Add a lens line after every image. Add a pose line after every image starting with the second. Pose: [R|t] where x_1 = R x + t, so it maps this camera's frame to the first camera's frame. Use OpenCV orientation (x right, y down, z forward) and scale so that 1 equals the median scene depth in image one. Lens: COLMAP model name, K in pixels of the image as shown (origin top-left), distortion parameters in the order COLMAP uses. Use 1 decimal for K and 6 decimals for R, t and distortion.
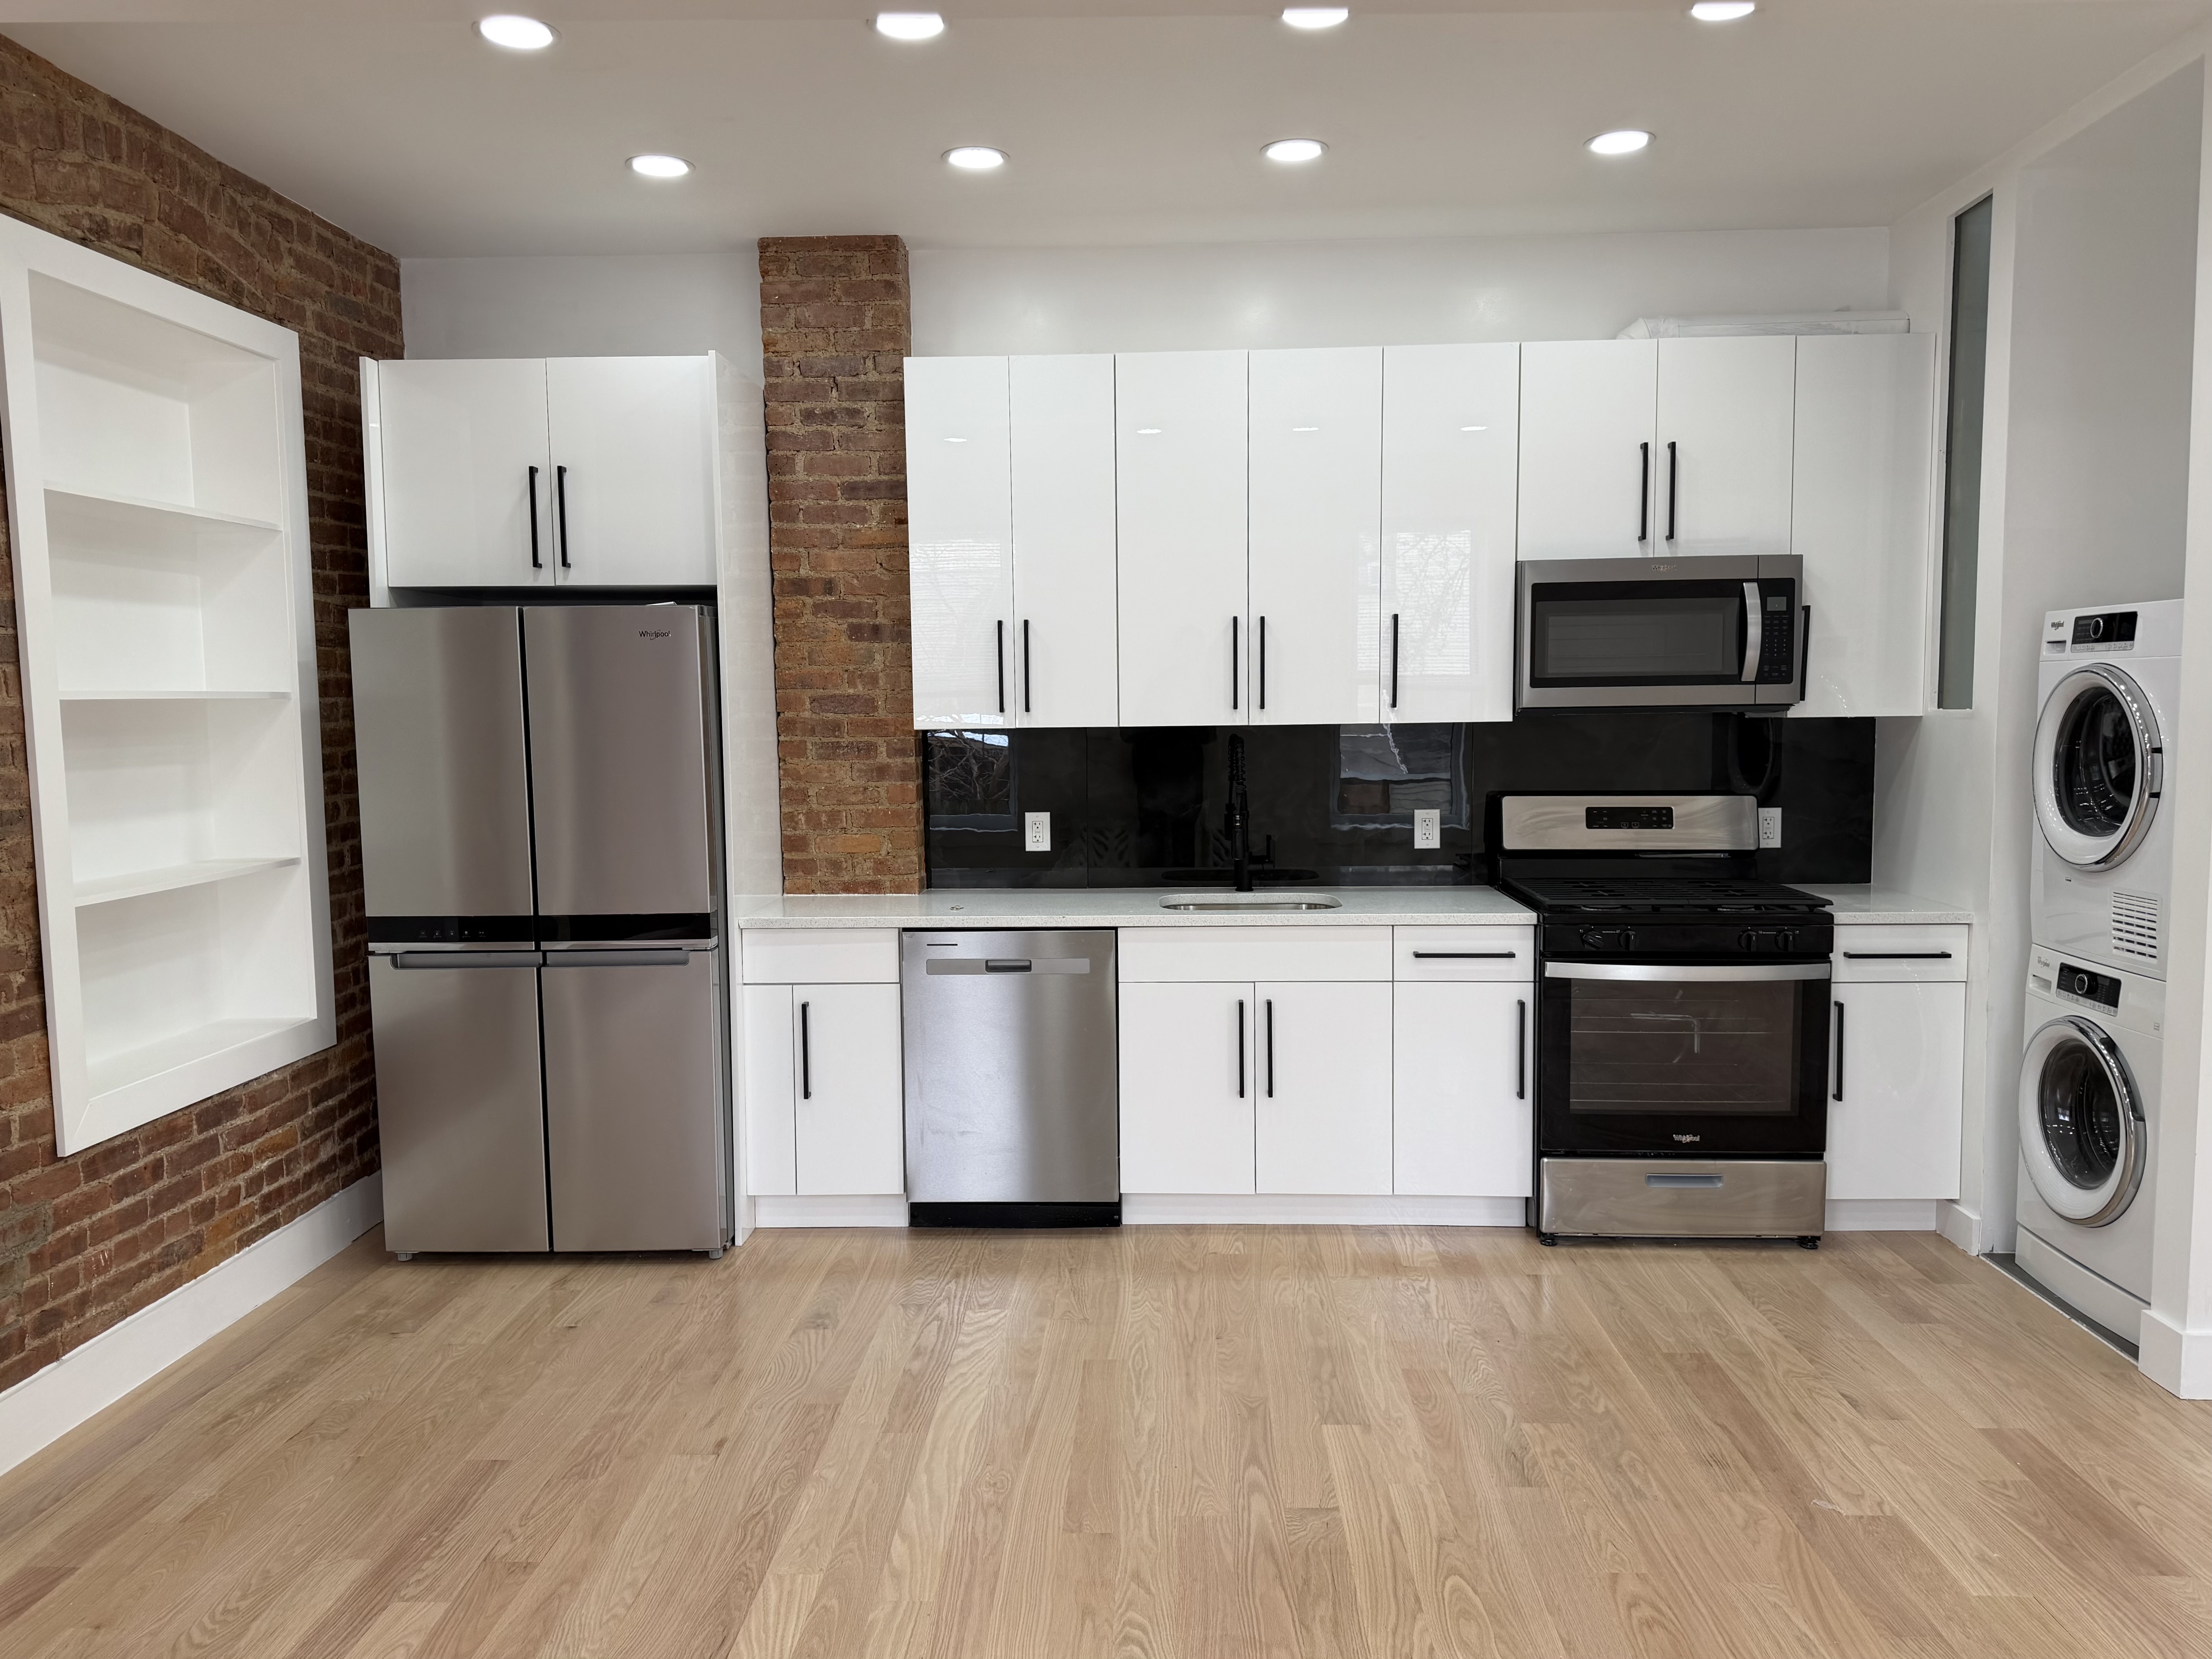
lens RADIAL K [[1589.0, 0, 1105.7], [0, 1589.0, 832.3], [0, 0, 1]] dist [-0.008480, -0.004411]
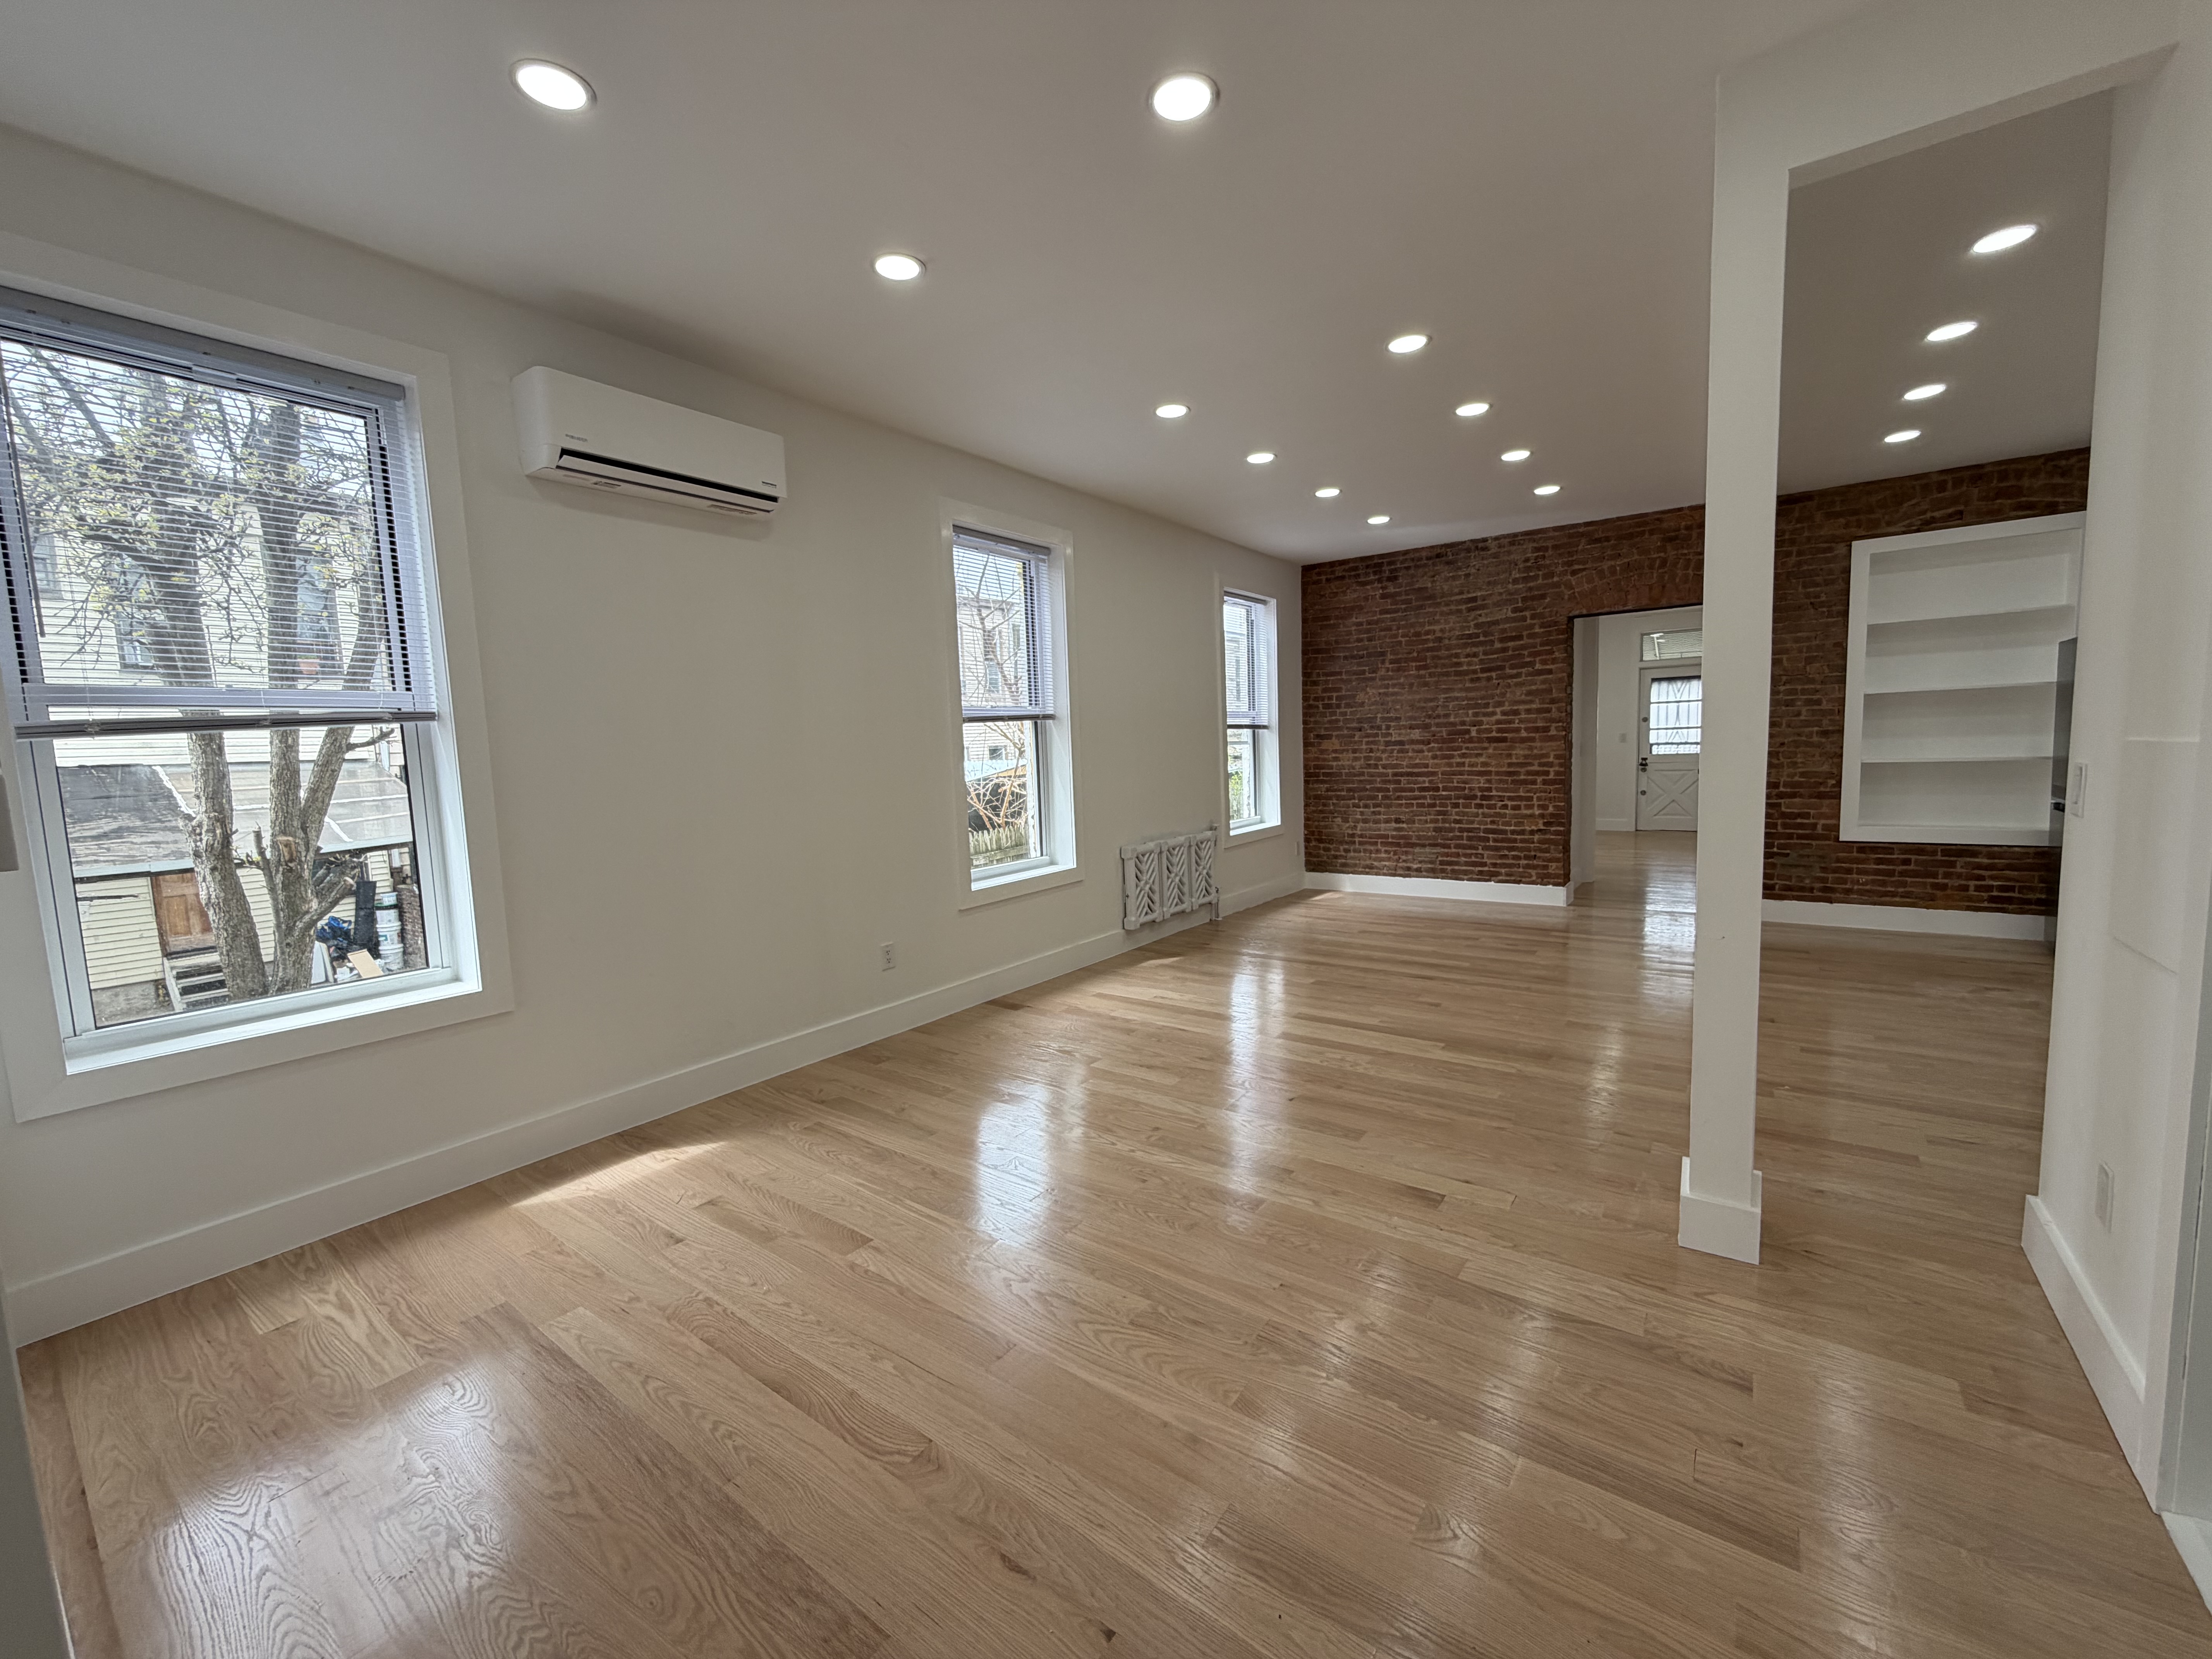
lens RADIAL K [[882.9, 0, 1102.7], [0, 882.9, 829.9], [0, 0, 1]] dist [-0.003517, -0.000335]
pose [[-0.563686, 0.112475, -0.818296, 1.457731], [-0.023118, 0.988149, 0.151746, -0.044405], [0.825666, 0.104454, -0.554406, 0.685362]]
